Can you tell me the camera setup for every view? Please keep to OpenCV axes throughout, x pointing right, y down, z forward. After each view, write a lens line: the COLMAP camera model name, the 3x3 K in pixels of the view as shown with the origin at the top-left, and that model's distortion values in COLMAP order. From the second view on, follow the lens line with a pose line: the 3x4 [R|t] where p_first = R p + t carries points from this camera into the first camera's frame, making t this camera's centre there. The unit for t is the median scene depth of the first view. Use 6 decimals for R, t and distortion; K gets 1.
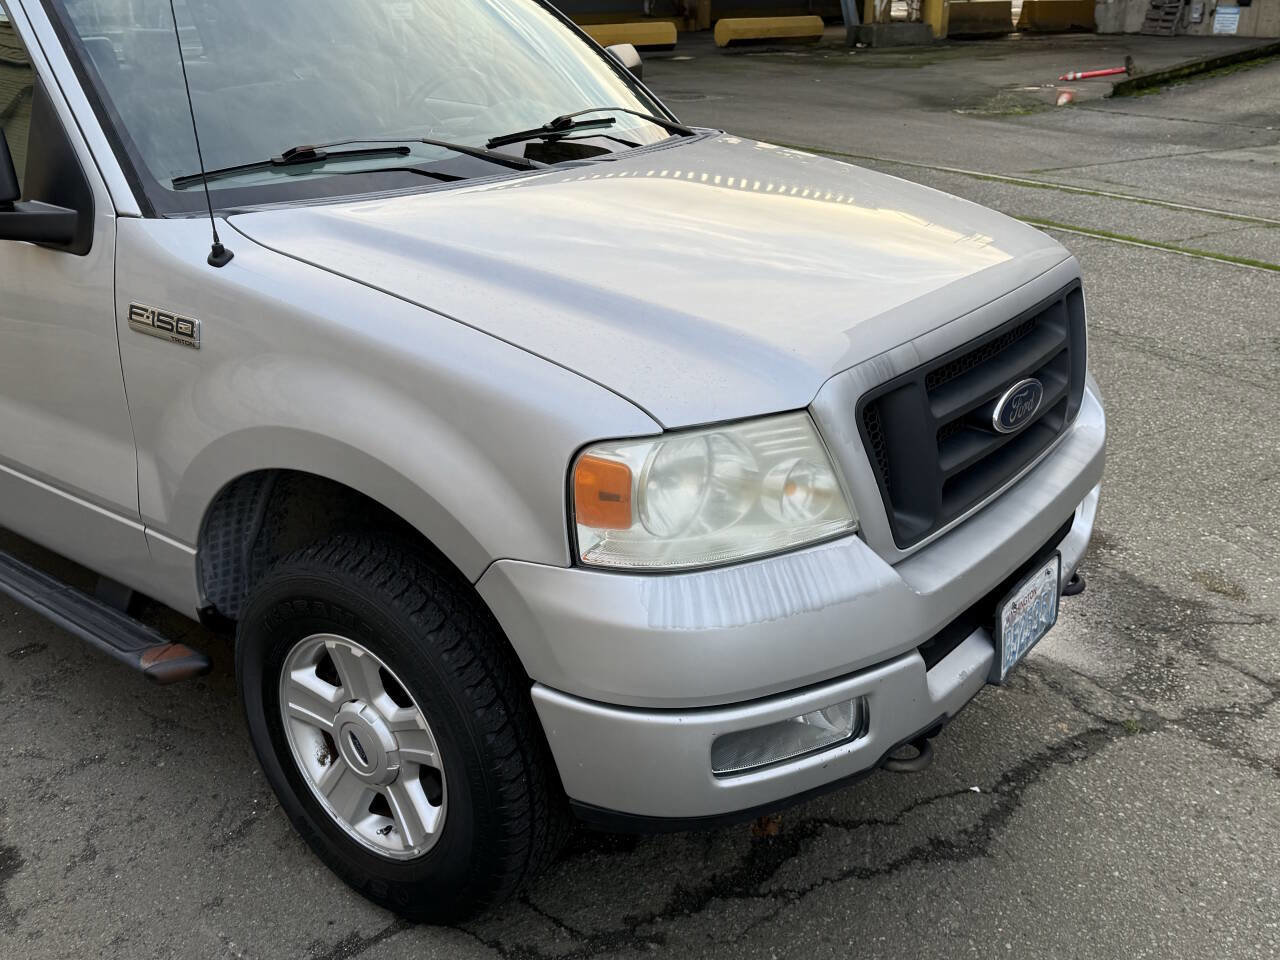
lens RADIAL K [[1212.7, 0, 640.0], [0, 1212.7, 480.0], [0, 0, 1]] dist [0.204898, -0.437907]
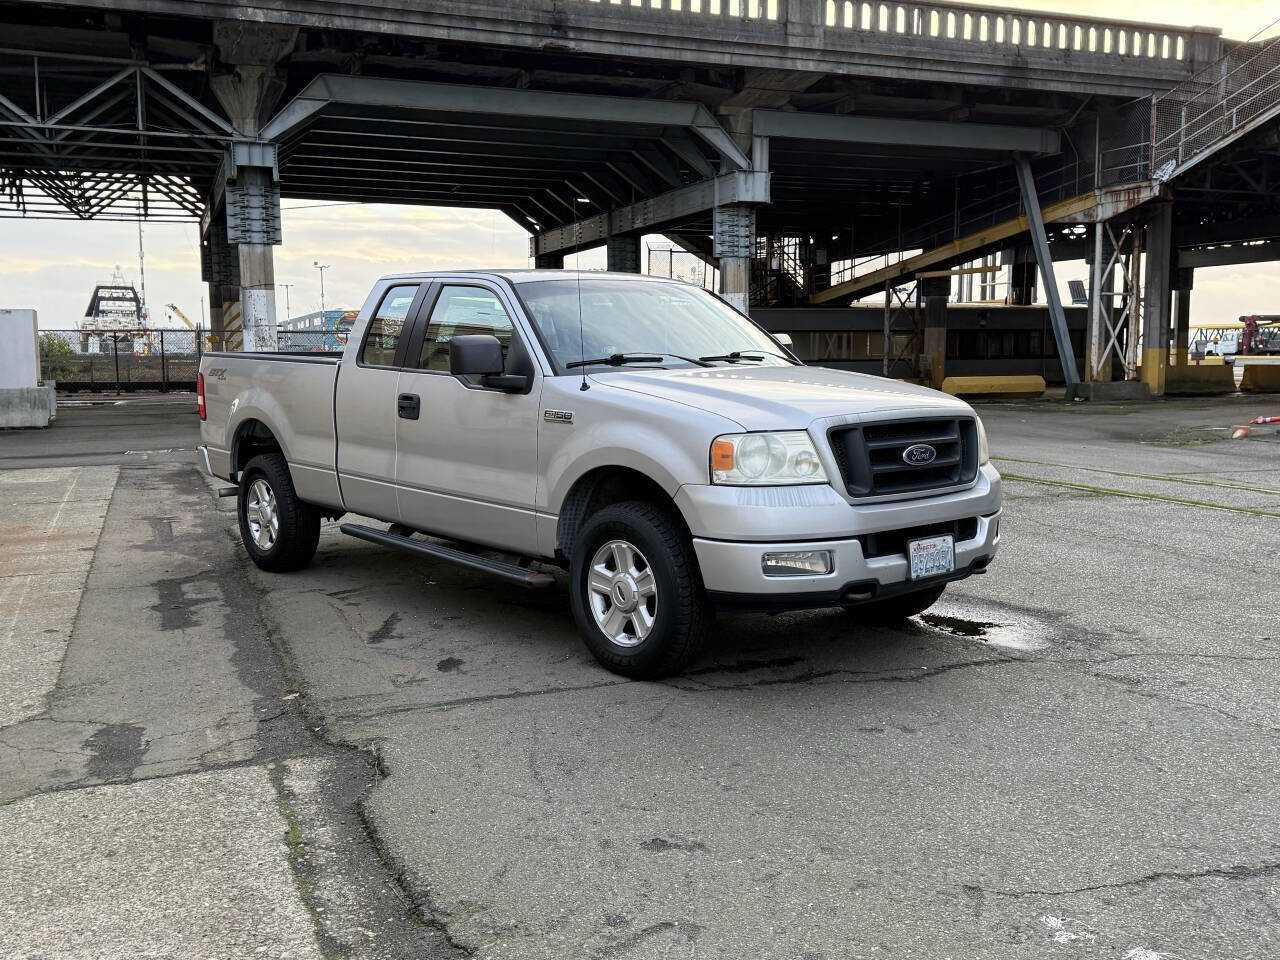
lens RADIAL K [[1212.7, 0, 640.0], [0, 1212.7, 480.0], [0, 0, 1]] dist [0.204898, -0.437907]
pose [[0.978635, 0.022111, -0.204413, 0.254431], [-0.078598, 0.958921, -0.272568, 0.607099], [0.189989, 0.282811, 0.940171, -1.137569]]
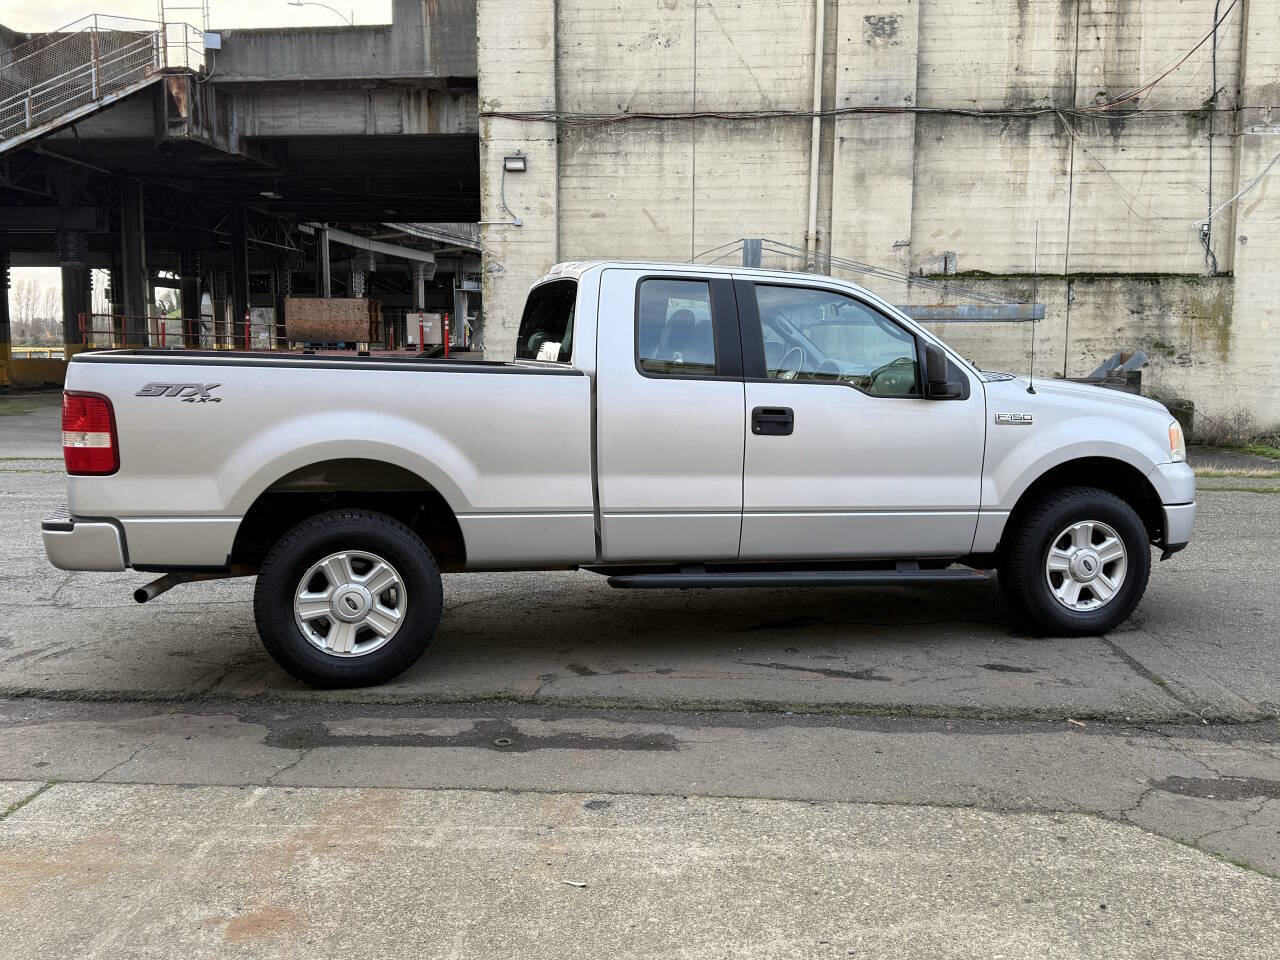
lens RADIAL K [[1212.7, 0, 640.0], [0, 1212.7, 480.0], [0, 0, 1]] dist [0.204898, -0.437907]
pose [[0.603753, -0.079639, 0.793184, -2.824529], [0.295815, 0.946337, -0.130151, 0.099461], [-0.740254, 0.313215, 0.594912, 0.062677]]
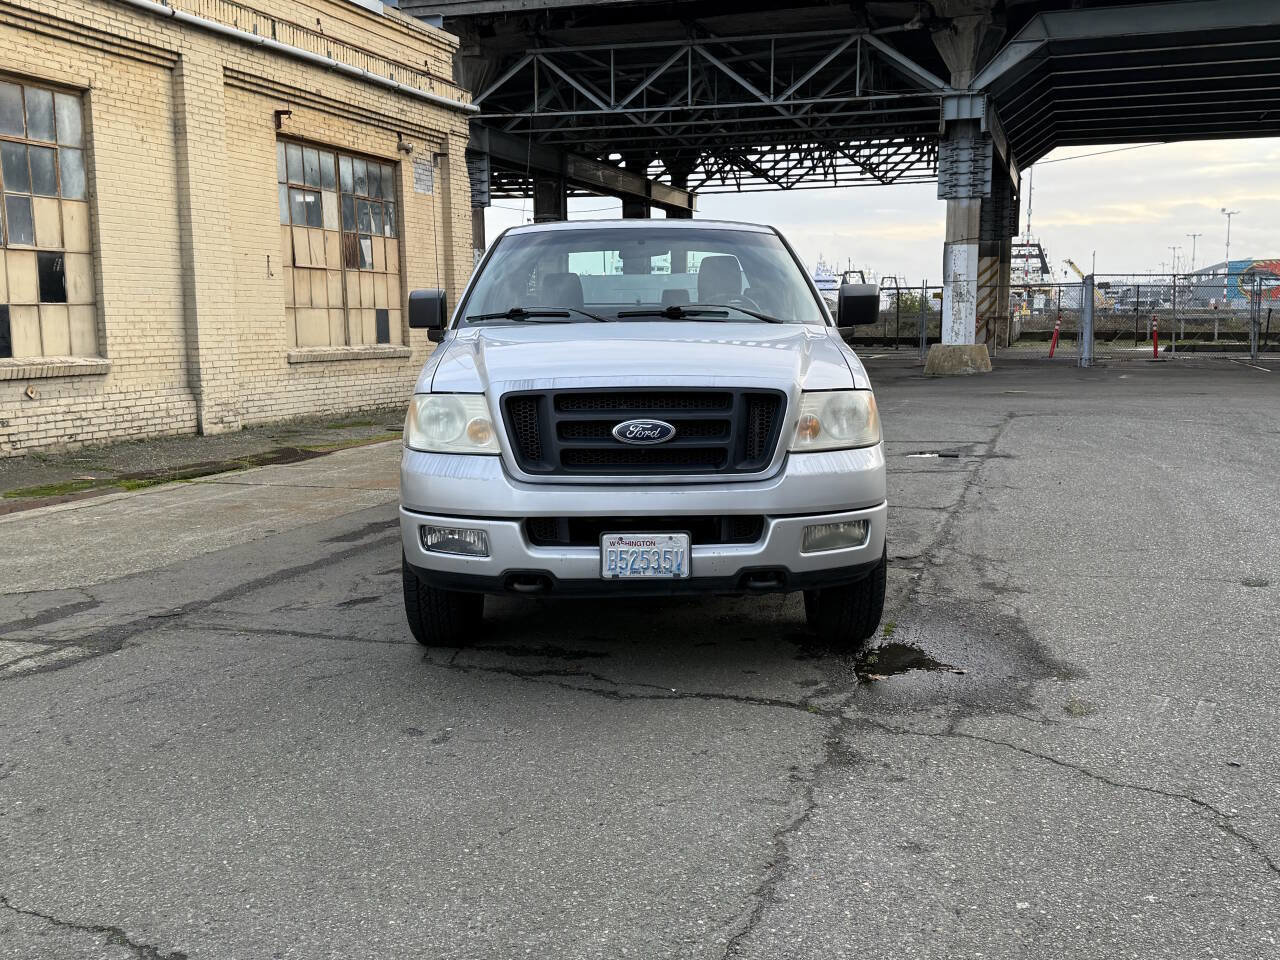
lens RADIAL K [[1218.3, 0, 640.0], [0, 1218.3, 480.0], [0, 0, 1]] dist [0.121515, -0.185321]
pose [[0.611927, 0.111264, -0.783049, 1.681125], [-0.300259, 0.948617, -0.099854, 0.185884], [0.731703, 0.296221, 0.613892, -0.109208]]
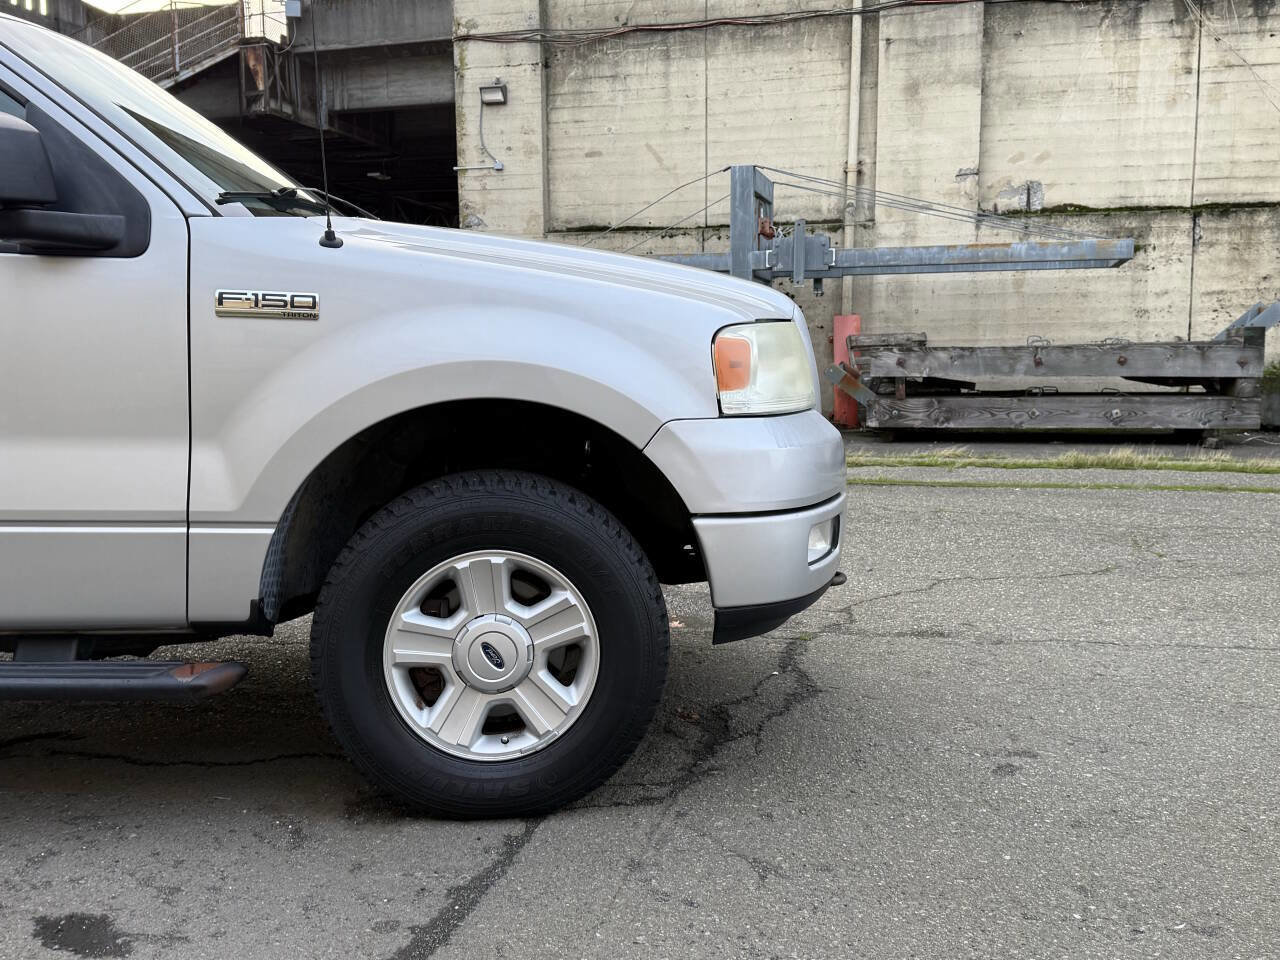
lens RADIAL K [[1212.7, 0, 640.0], [0, 1212.7, 480.0], [0, 0, 1]] dist [0.204898, -0.437907]
pose [[0.746529, -0.072728, 0.661366, -0.833779], [0.255137, 0.949314, -0.183598, 0.295053], [-0.614491, 0.305800, 0.727246, 0.041273]]
